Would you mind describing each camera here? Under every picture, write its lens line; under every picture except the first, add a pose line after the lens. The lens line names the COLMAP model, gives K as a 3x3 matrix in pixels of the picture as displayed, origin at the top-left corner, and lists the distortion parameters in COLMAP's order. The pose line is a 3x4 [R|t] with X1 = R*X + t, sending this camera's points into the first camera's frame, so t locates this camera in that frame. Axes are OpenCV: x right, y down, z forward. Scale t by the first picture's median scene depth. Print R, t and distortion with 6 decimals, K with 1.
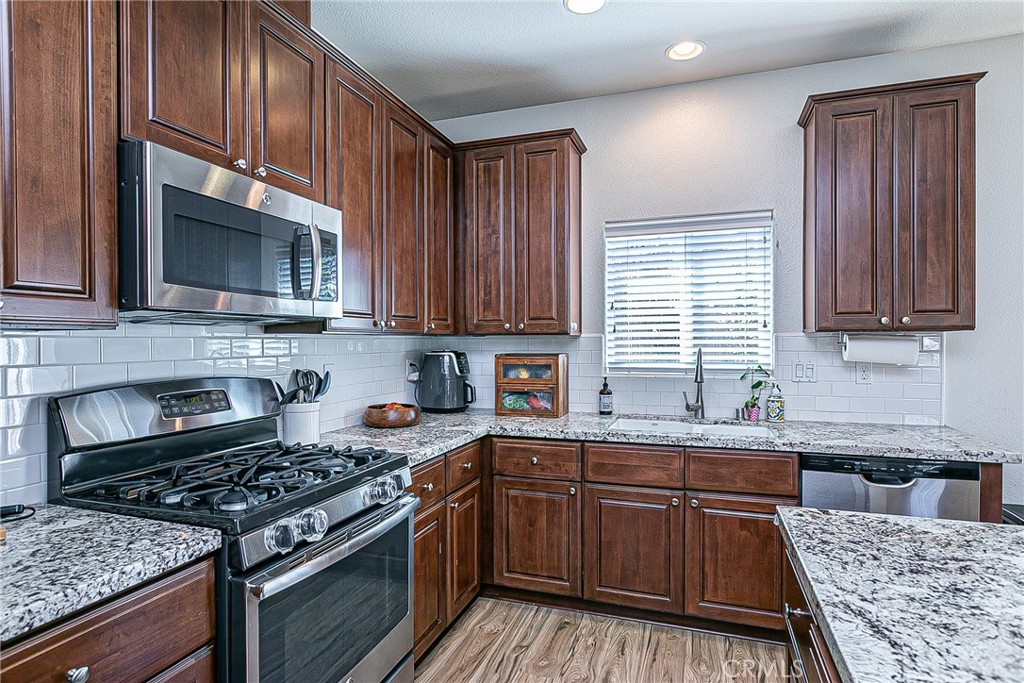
lens RADIAL K [[547.3, 0, 510.8], [0, 547.3, 345.0], [0, 0, 1]] dist [0.000529, -0.002134]
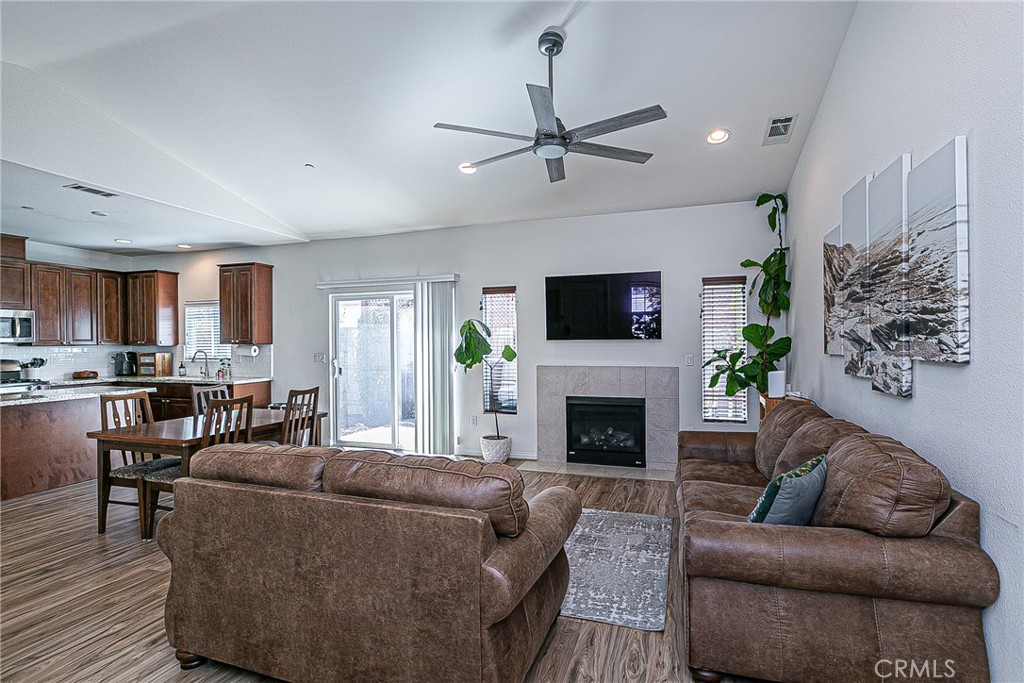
lens RADIAL K [[503.6, 0, 515.5], [0, 503.6, 344.6], [0, 0, 1]] dist [-0.001352, -0.000819]
pose [[0.999871, -0.003268, 0.015723, 2.052436], [0.003287, 0.999994, -0.001145, -0.016258], [-0.015719, 0.001197, 0.999876, -1.693816]]
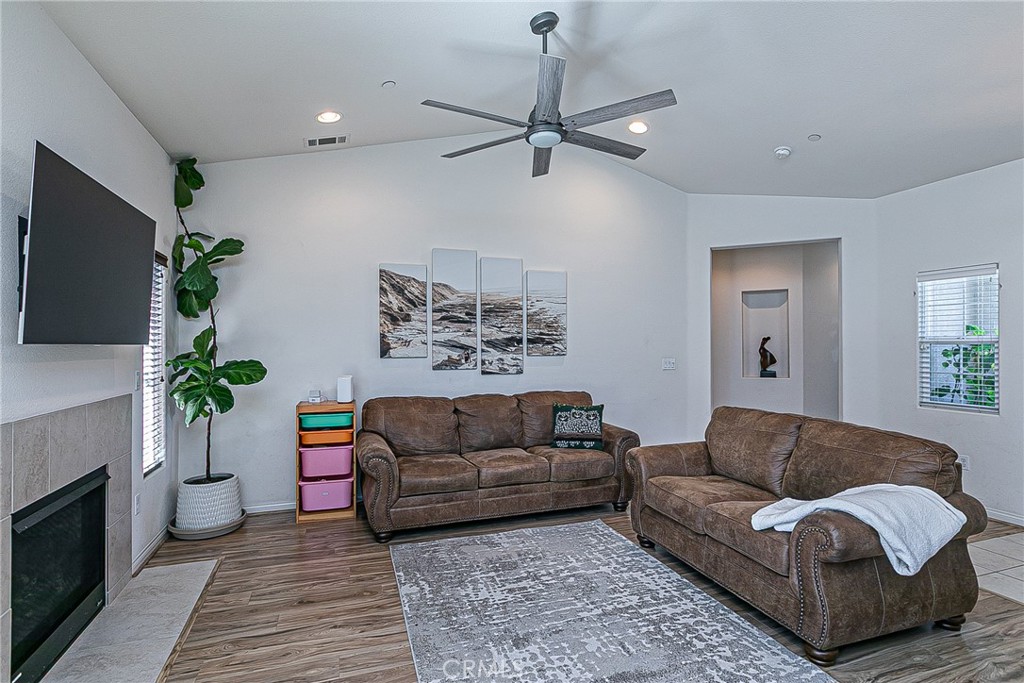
lens RADIAL K [[503.6, 0, 513.0], [0, 503.6, 340.3], [0, 0, 1]] dist [-0.001352, -0.000819]
pose [[-0.626006, 0.012622, 0.779716, 1.299124], [0.008998, 0.999919, -0.008963, -0.028978], [-0.779766, 0.001405, -0.626070, 0.378349]]
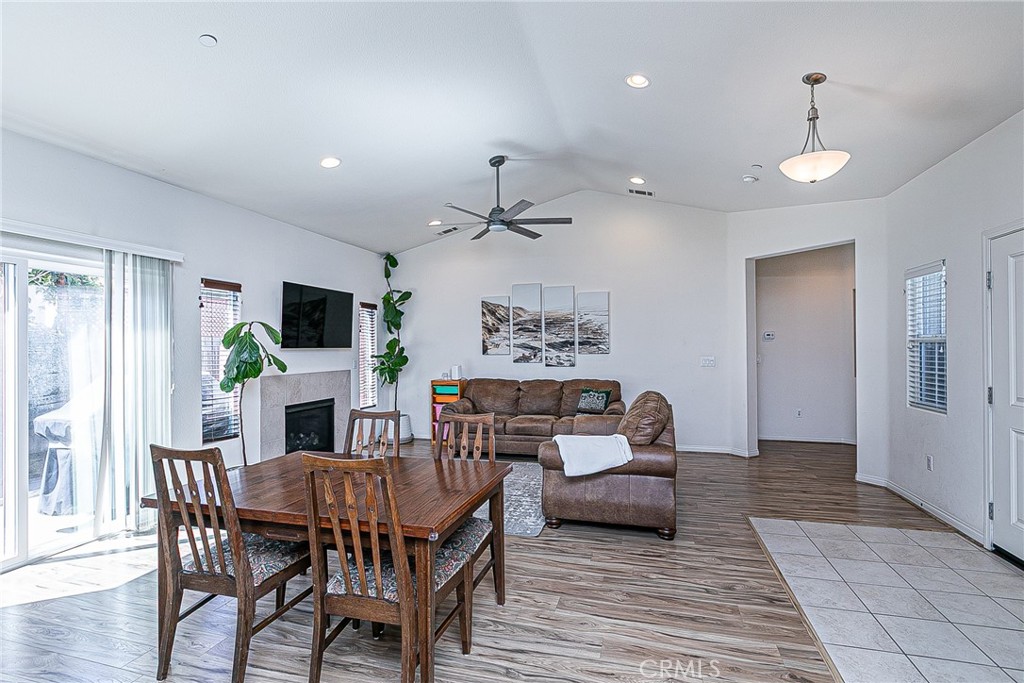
lens RADIAL K [[476.4, 0, 518.6], [0, 476.4, 344.0], [0, 0, 1]] dist [-0.003628, -0.000237]
pose [[-0.067198, 0.011329, 0.997675, 0.243572], [0.016004, 0.999819, -0.010276, -0.018608], [-0.997611, 0.015277, -0.067368, -0.363222]]
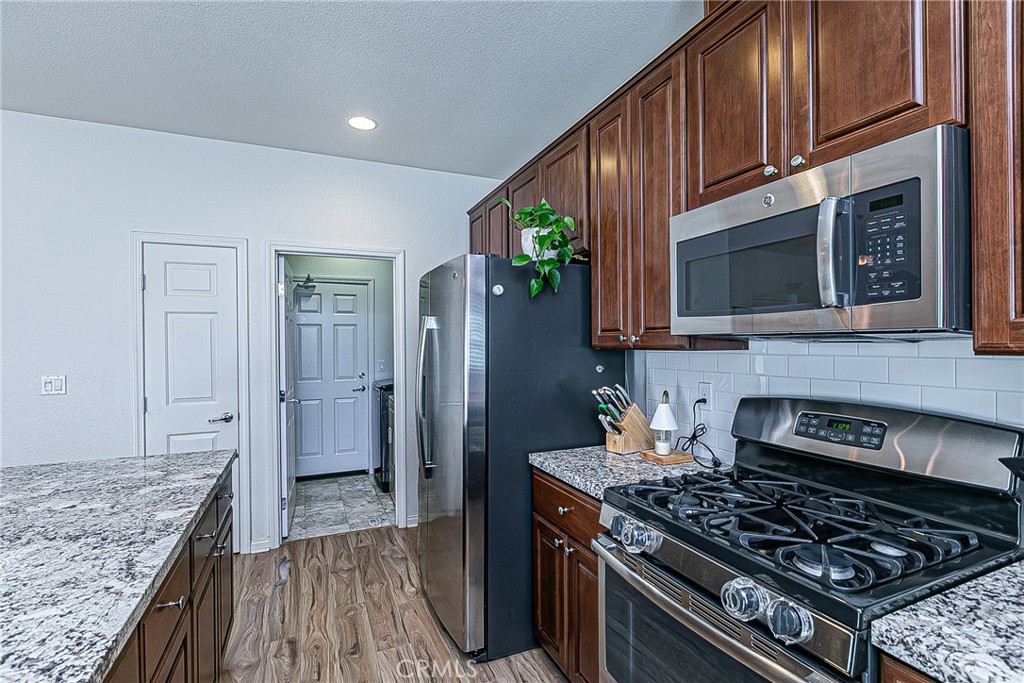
lens RADIAL K [[476.4, 0, 514.8], [0, 476.4, 343.6], [0, 0, 1]] dist [-0.003628, -0.000237]
pose [[-0.730707, 0.010670, -0.682608, 0.233930], [0.007319, 0.999943, 0.007795, -0.031010], [0.682652, 0.000700, -0.730743, 0.806258]]
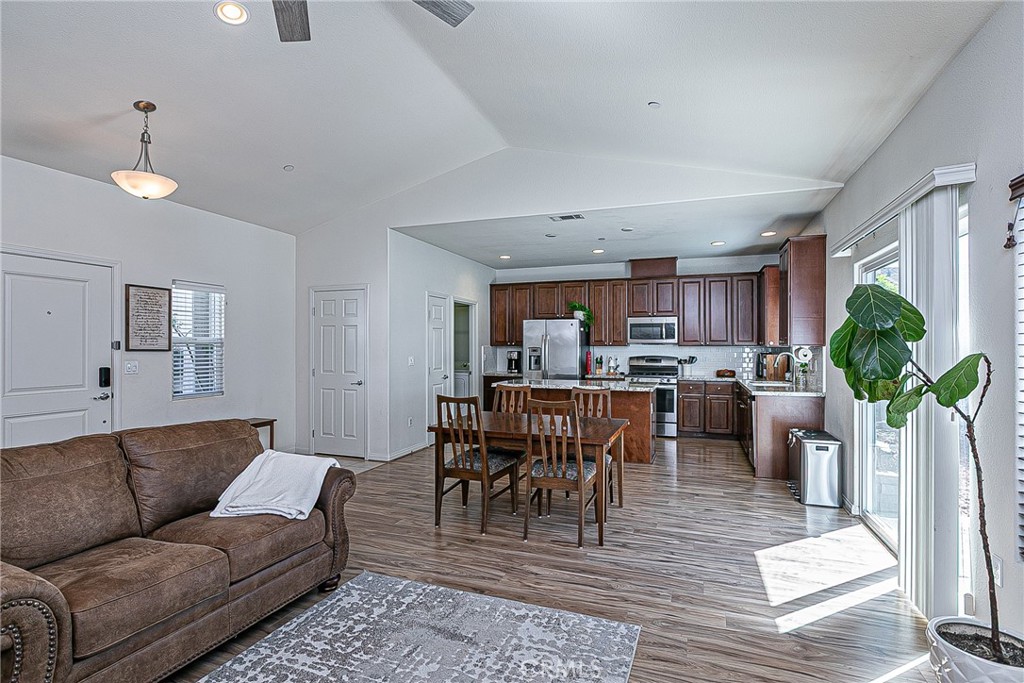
lens RADIAL K [[503.6, 0, 507.7], [0, 503.6, 343.6], [0, 0, 1]] dist [-0.001352, -0.000819]
pose [[-0.027659, -0.000403, -0.999617, 2.720858], [-0.006438, 0.999979, -0.000225, -0.025370], [0.999597, 0.006430, -0.027661, -0.137593]]
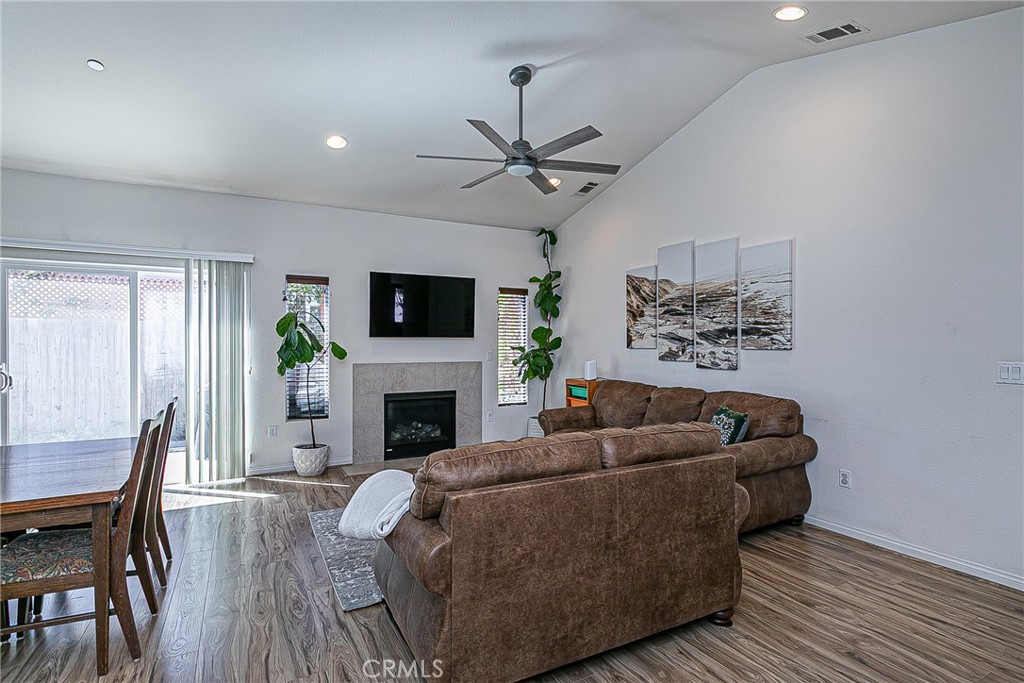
lens RADIAL K [[503.6, 0, 518.6], [0, 503.6, 344.6], [0, 0, 1]] dist [-0.001352, -0.000819]
pose [[0.663068, 0.000834, 0.748559, 1.069997], [0.001224, 0.999997, -0.002199, -0.000196], [-0.748558, 0.002374, 0.663065, -1.378848]]
